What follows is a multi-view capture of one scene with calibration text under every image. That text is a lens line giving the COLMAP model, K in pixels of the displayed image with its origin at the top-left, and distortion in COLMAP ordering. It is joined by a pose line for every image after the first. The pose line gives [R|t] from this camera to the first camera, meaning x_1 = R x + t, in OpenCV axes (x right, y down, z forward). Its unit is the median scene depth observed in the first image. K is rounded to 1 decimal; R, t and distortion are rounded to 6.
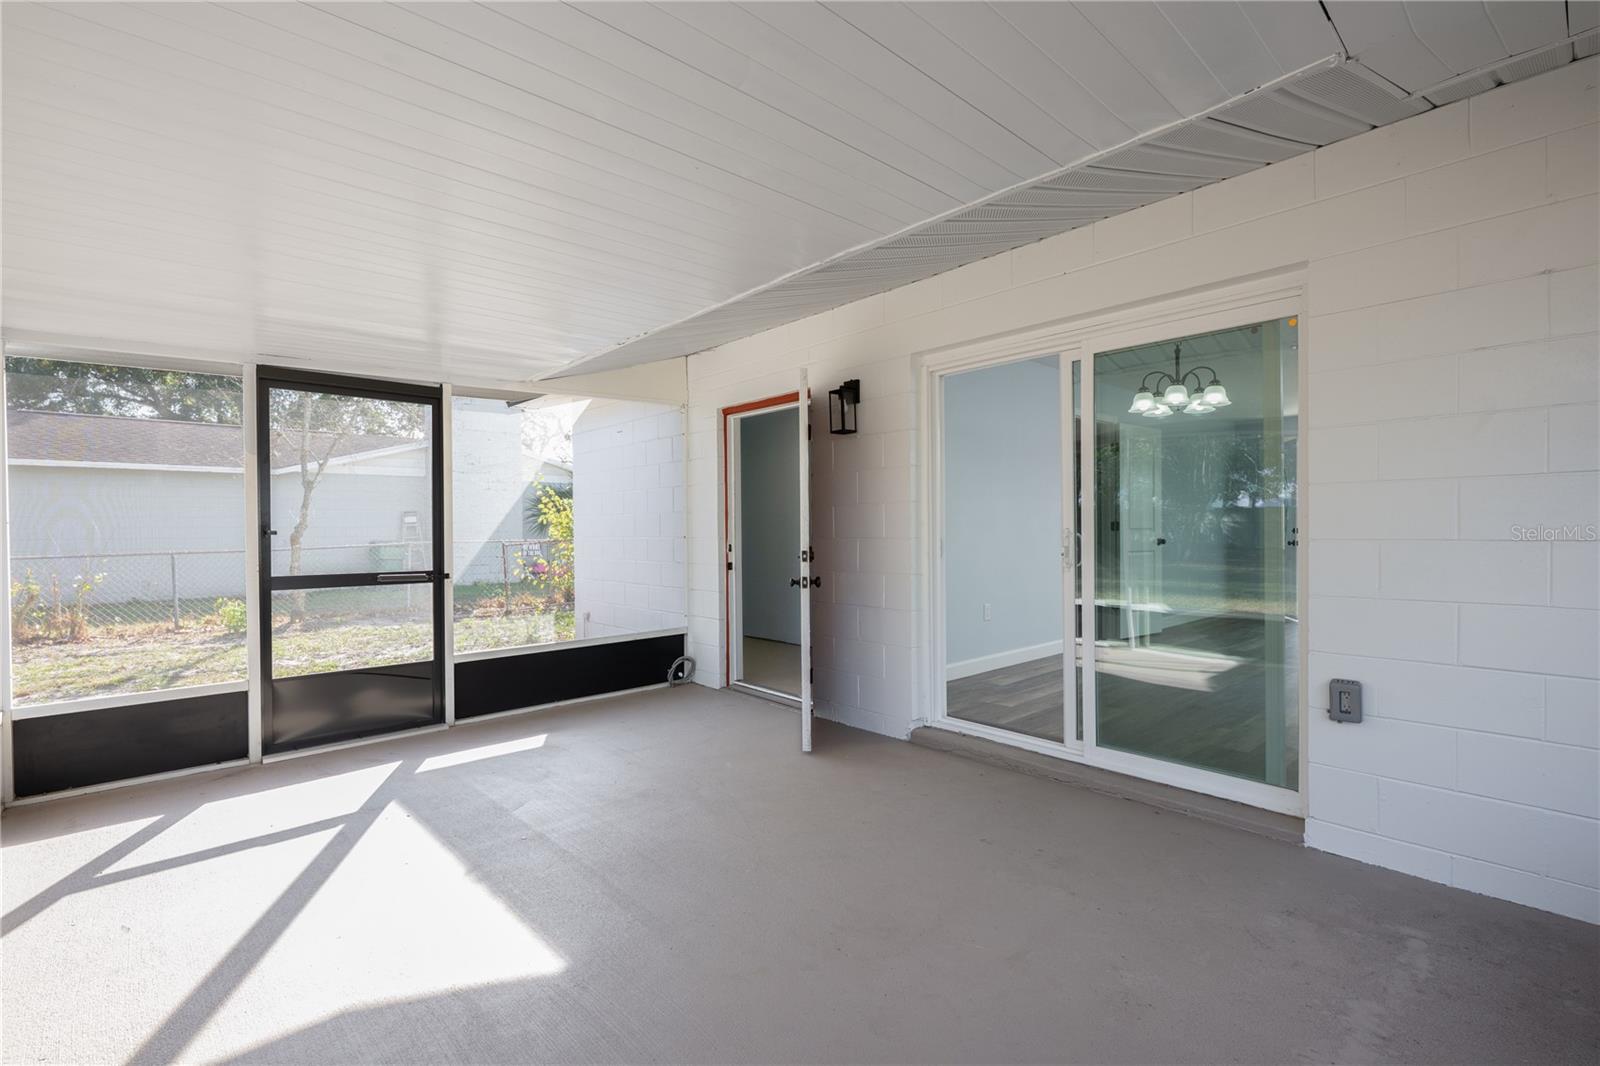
lens RADIAL K [[716.0, 0, 803.2], [0, 716.0, 539.8], [0, 0, 1]] dist [-0.000540, 0.000441]
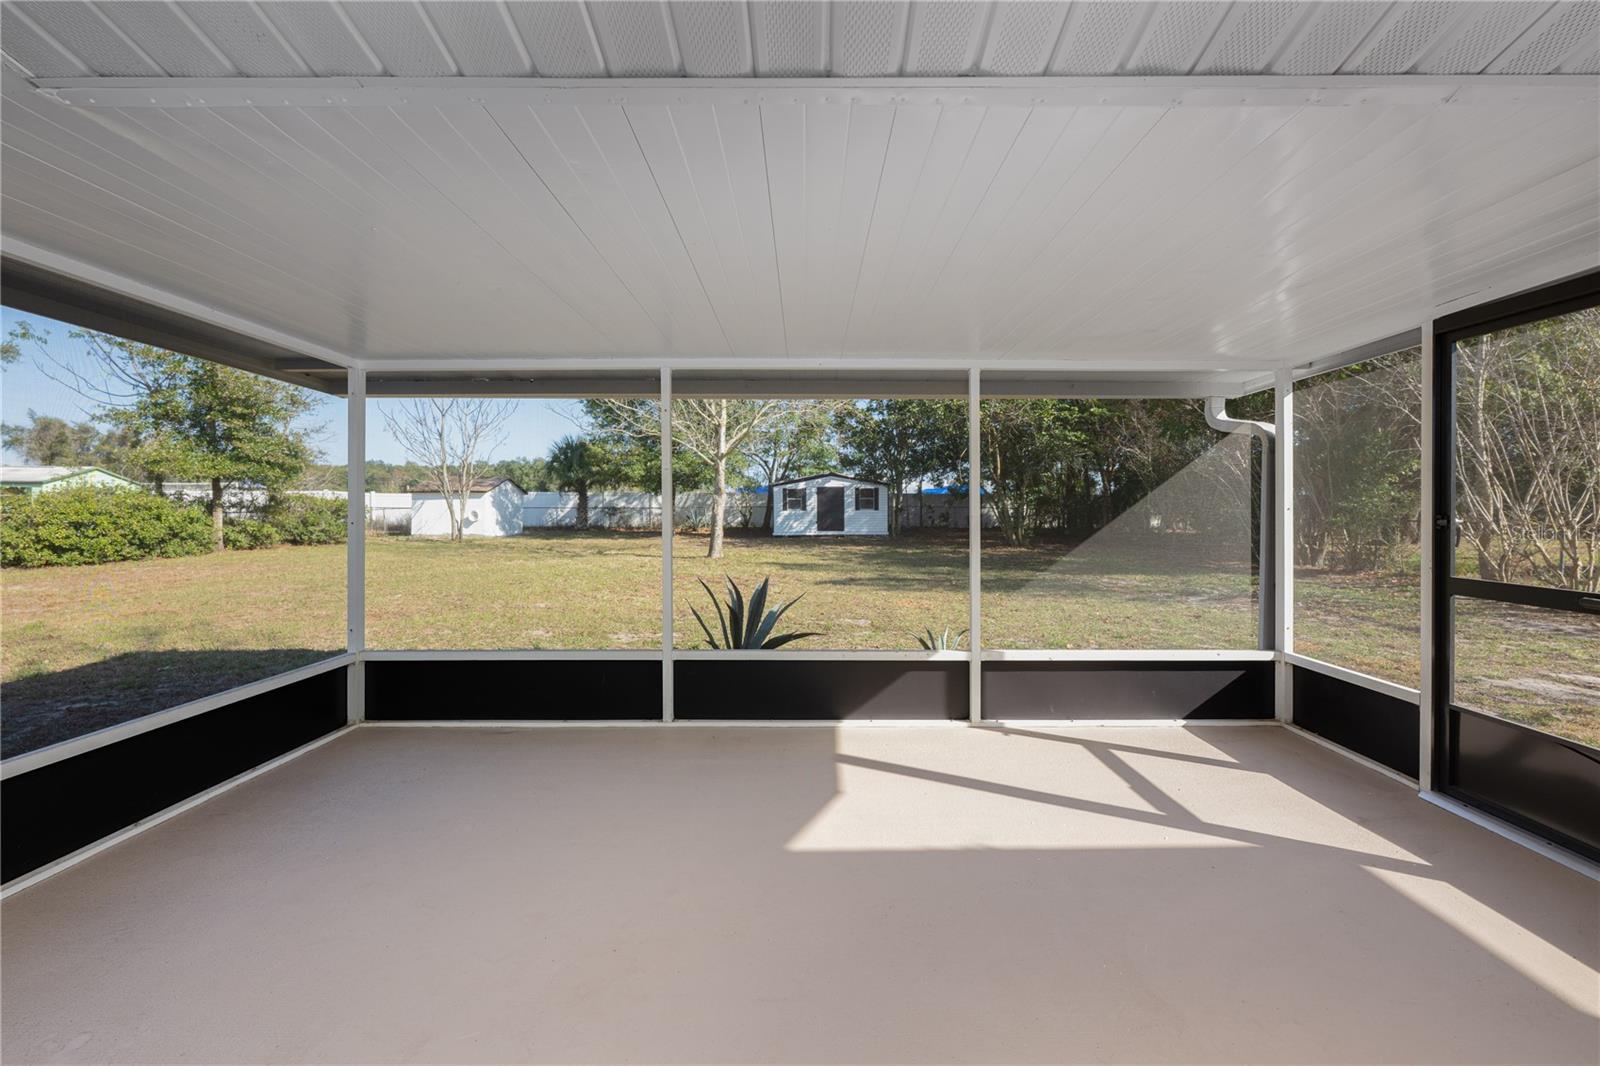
lens RADIAL K [[633.5, 0, 800.0], [0, 633.5, 533.0], [0, 0, 1]] dist [0.000821, 0.000110]
pose [[-0.677758, 0.048932, -0.733655, 0.332027], [0.005359, 0.998085, 0.061618, -0.056759], [0.735265, 0.037830, -0.676723, 1.139140]]
